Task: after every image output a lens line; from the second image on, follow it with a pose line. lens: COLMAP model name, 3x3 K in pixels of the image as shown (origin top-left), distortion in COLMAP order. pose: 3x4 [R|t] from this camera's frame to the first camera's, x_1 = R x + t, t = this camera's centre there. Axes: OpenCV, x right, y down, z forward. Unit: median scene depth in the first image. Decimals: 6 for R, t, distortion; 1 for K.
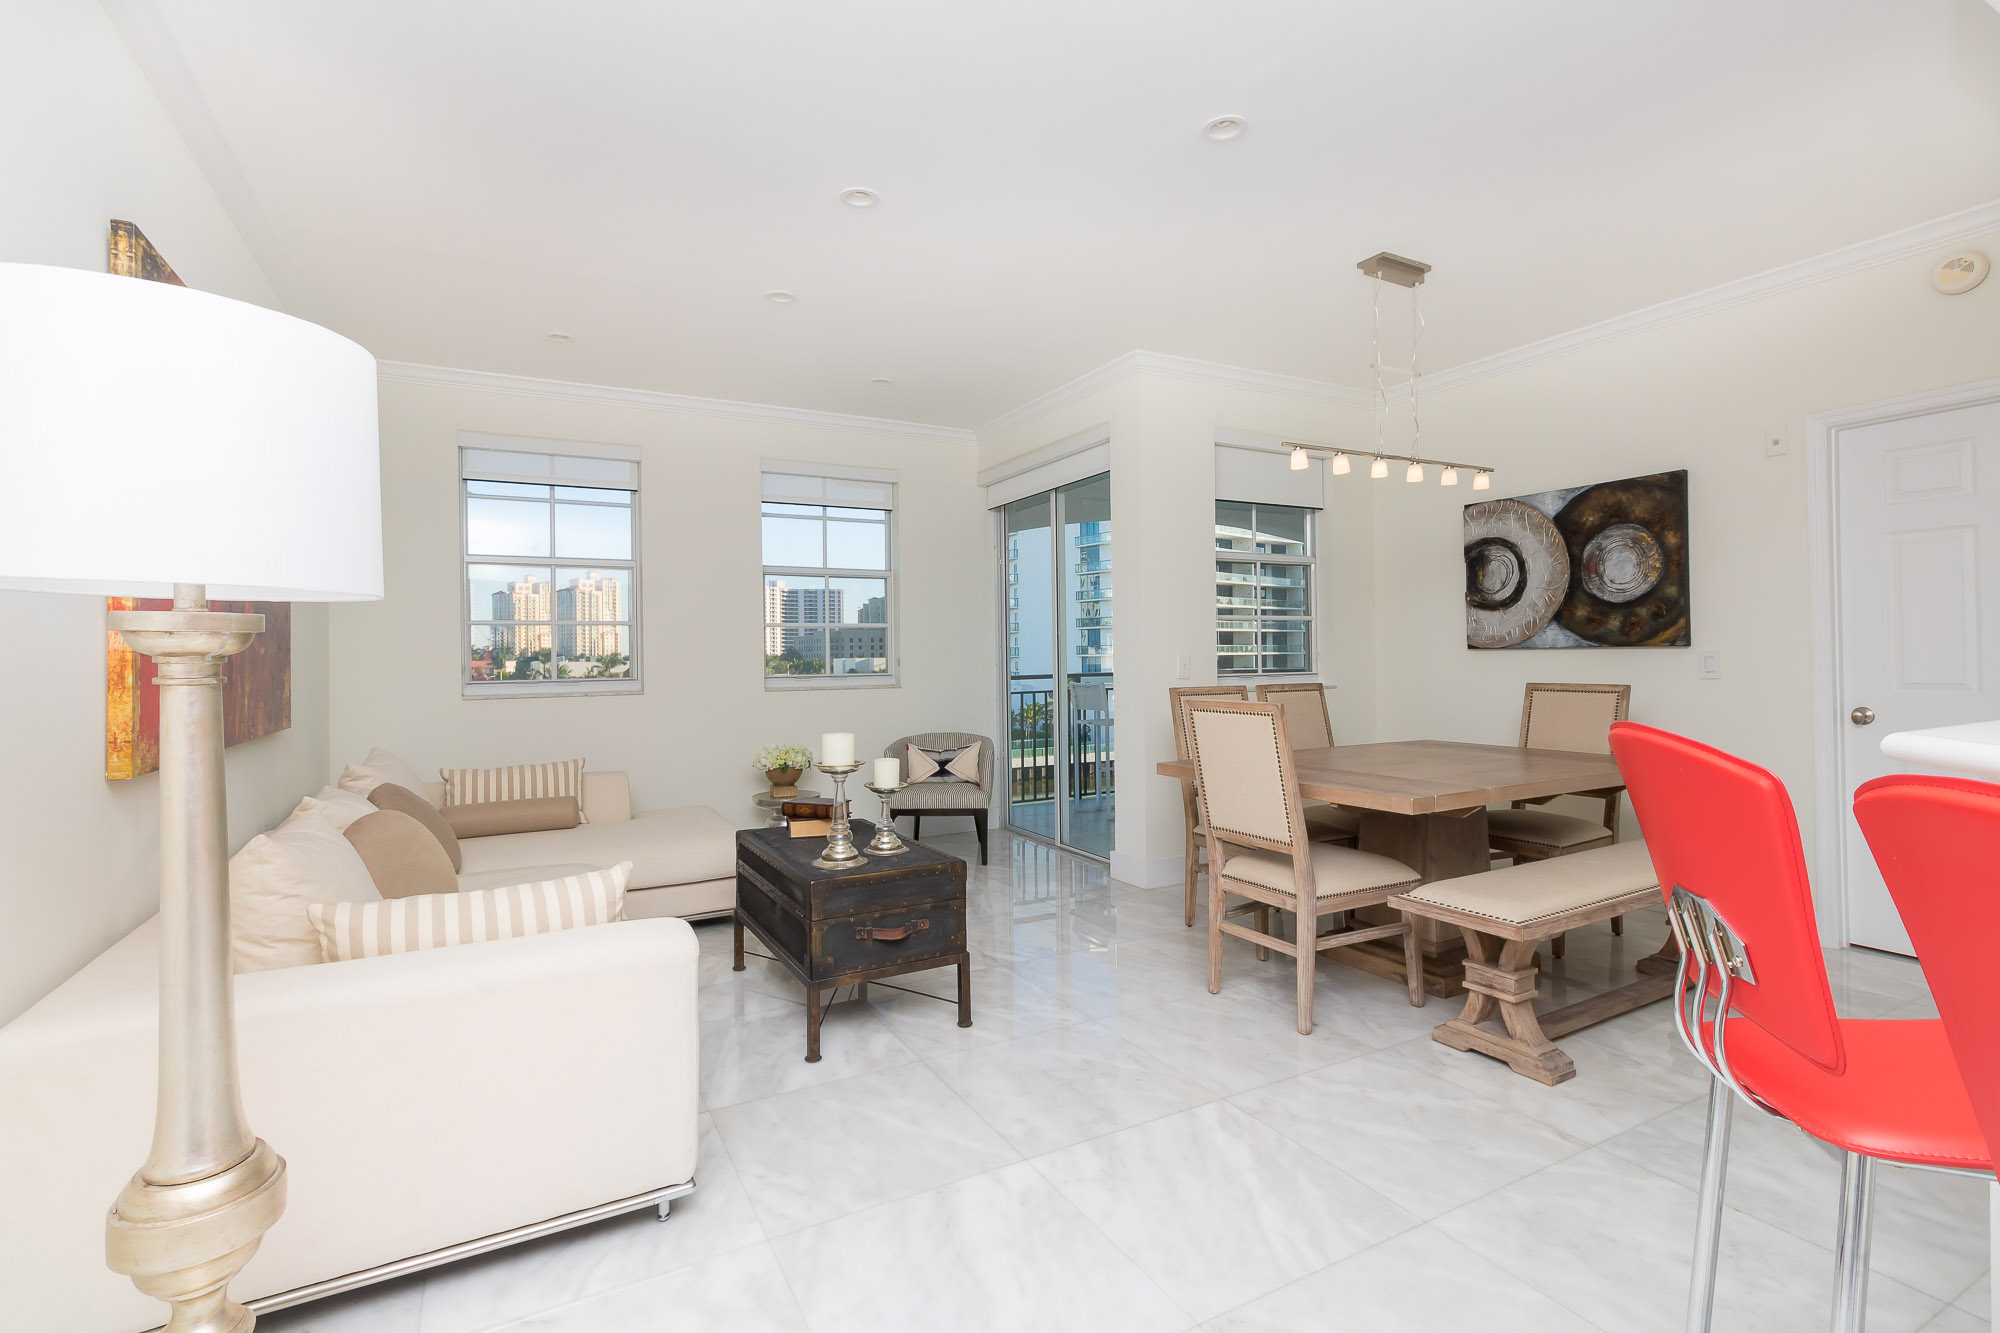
lens RADIAL K [[931.5, 0, 995.9], [0, 931.5, 660.9], [0, 0, 1]] dist [0.000474, -0.000600]
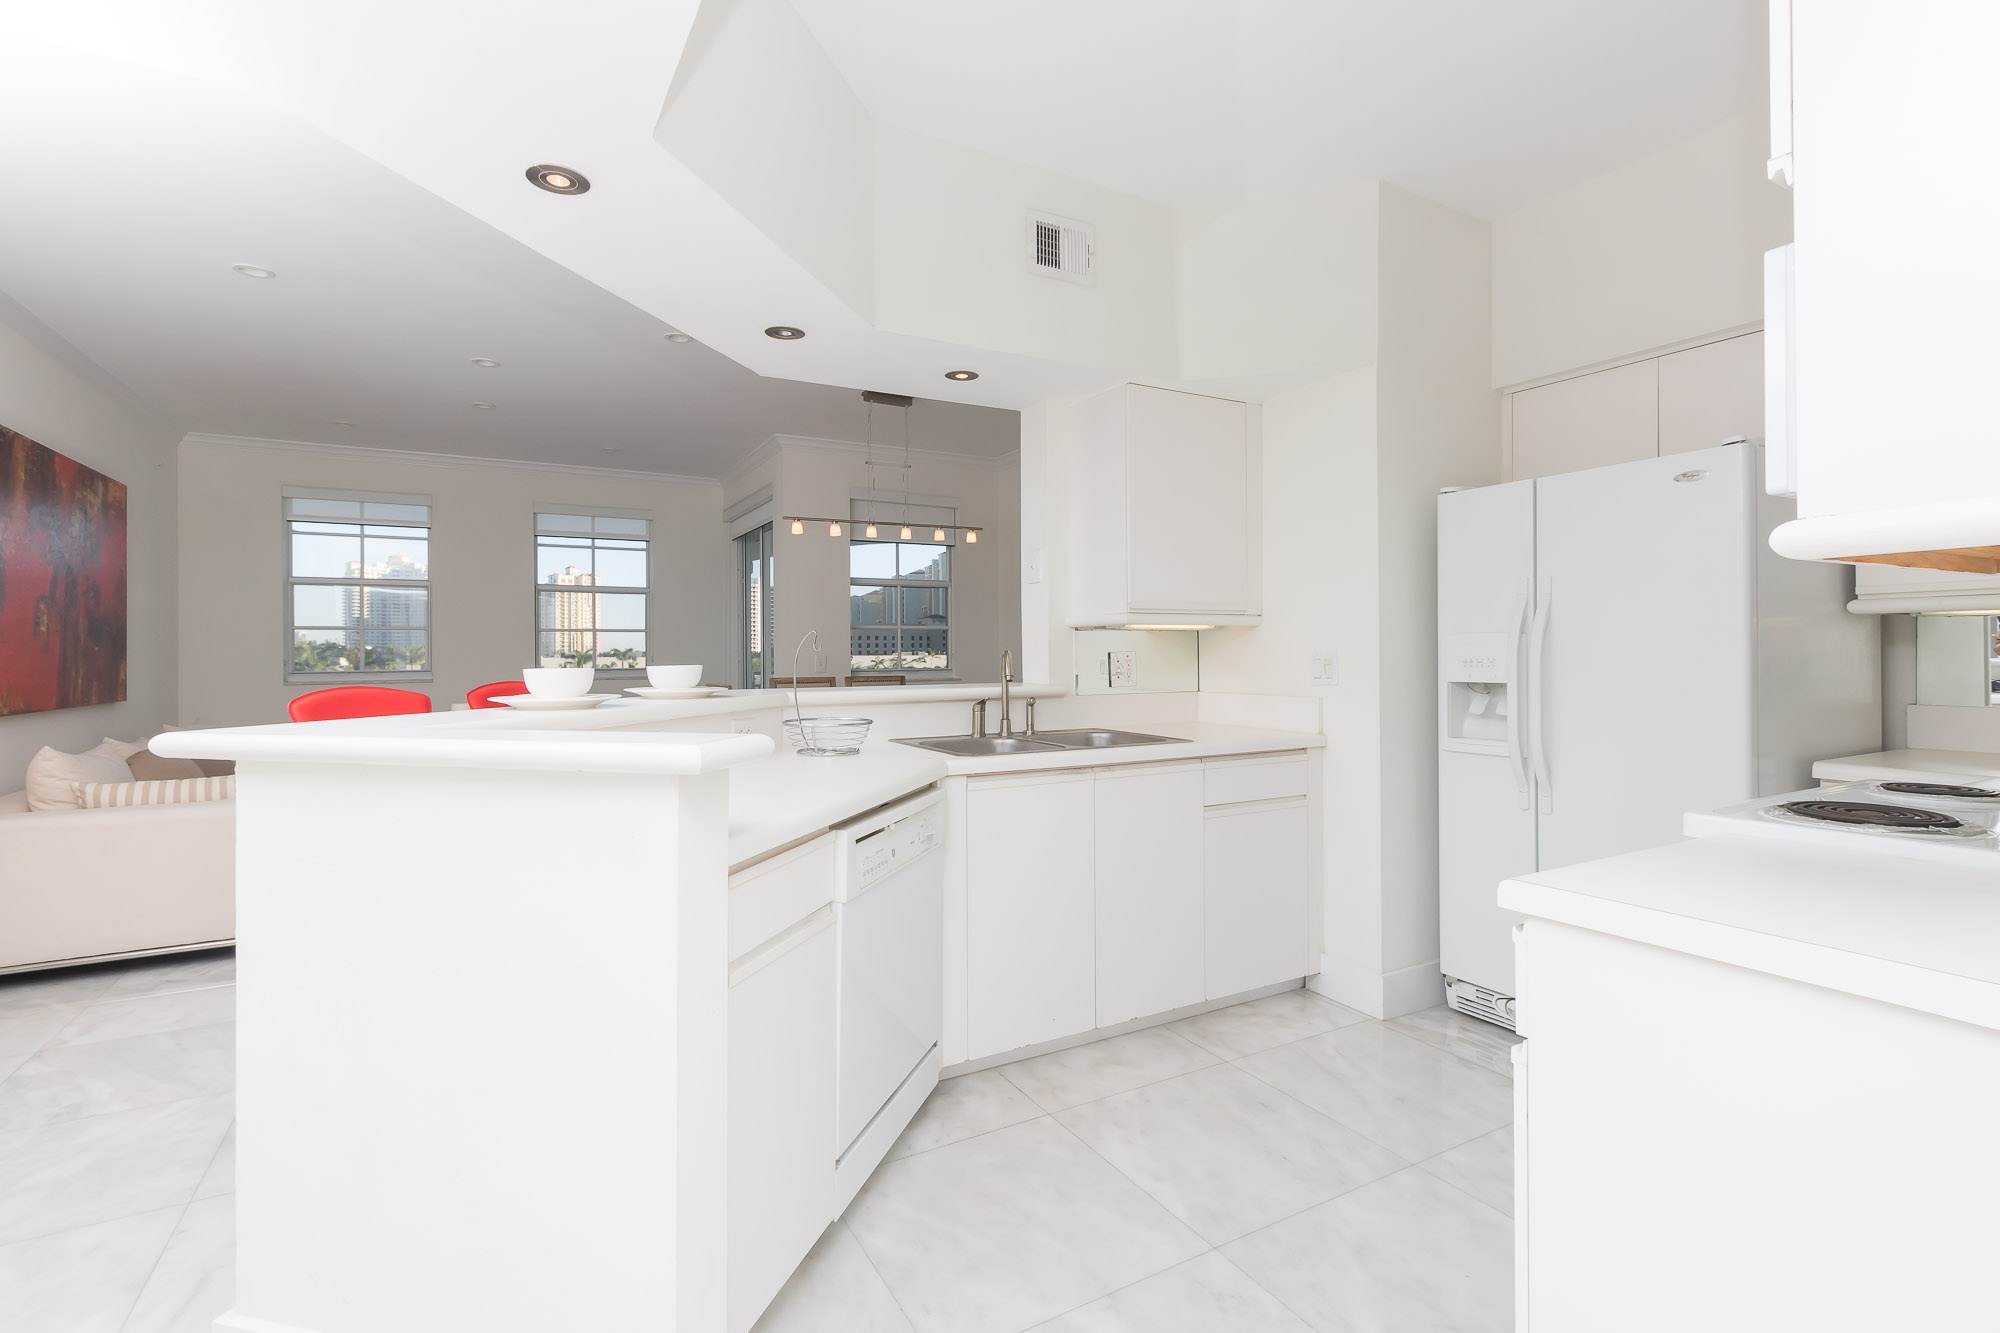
lens RADIAL K [[931.5, 0, 1007.3], [0, 931.5, 656.4], [0, 0, 1]] dist [0.000474, -0.000600]
pose [[0.999648, 0.005246, 0.026014, 0.406906], [-0.005159, 0.999981, -0.003380, -0.000429], [-0.026031, 0.003244, 0.999656, -0.346538]]
